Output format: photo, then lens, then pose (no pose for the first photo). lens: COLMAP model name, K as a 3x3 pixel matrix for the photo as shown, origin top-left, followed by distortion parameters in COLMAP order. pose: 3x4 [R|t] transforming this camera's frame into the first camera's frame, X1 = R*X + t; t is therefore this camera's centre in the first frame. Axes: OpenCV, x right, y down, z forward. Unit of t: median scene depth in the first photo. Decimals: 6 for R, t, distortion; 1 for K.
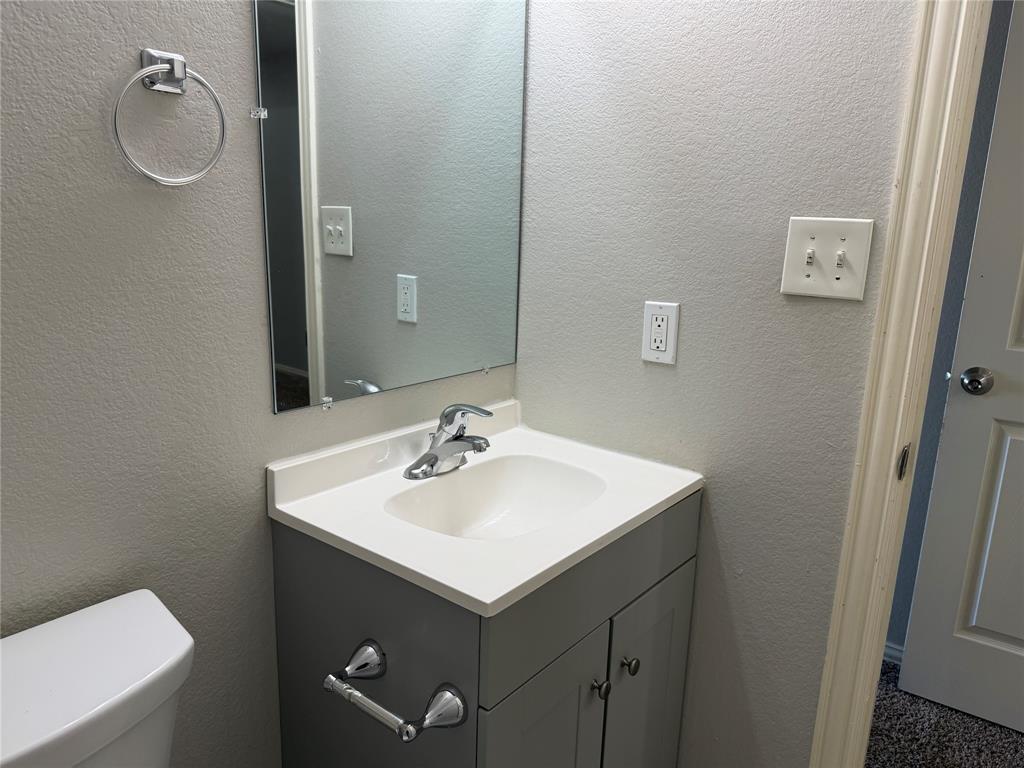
lens RADIAL K [[724.2, 0, 511.0], [0, 724.2, 383.0], [0, 0, 1]] dist [0.034598, -0.047702]
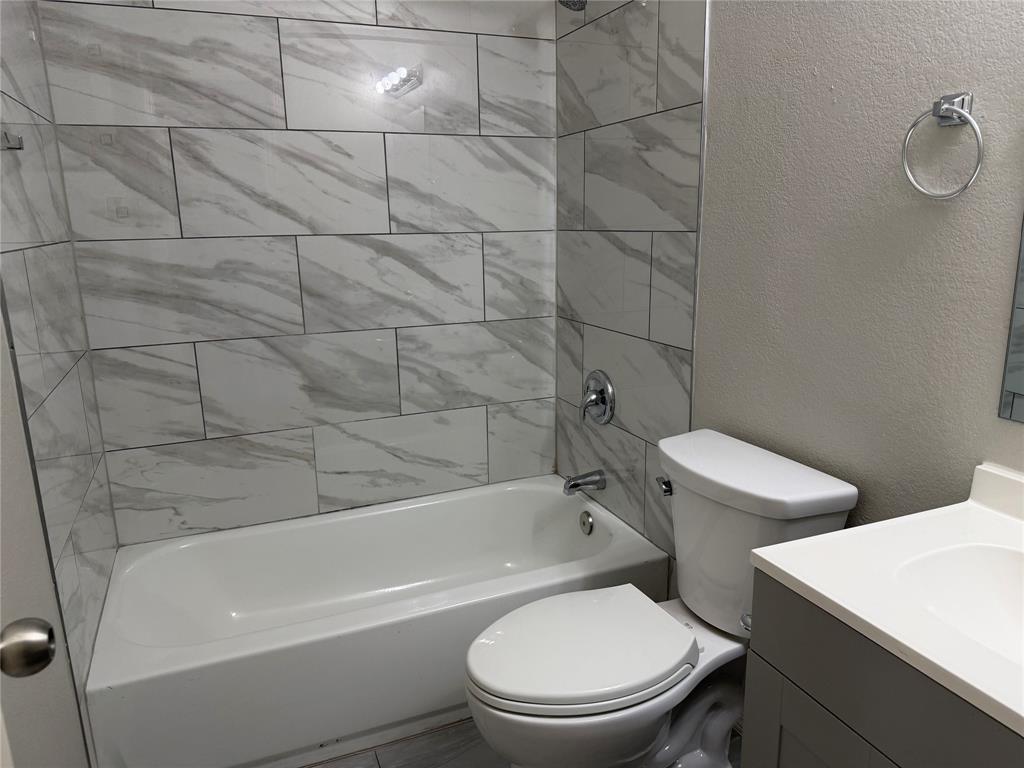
lens RADIAL K [[724.2, 0, 513.1], [0, 724.2, 384.9], [0, 0, 1]] dist [0.034598, -0.047702]
pose [[-0.482711, 0.182358, -0.856584, 0.816985], [-0.183035, 0.935475, 0.302299, -0.172273], [0.856440, 0.302708, -0.418186, 0.787612]]
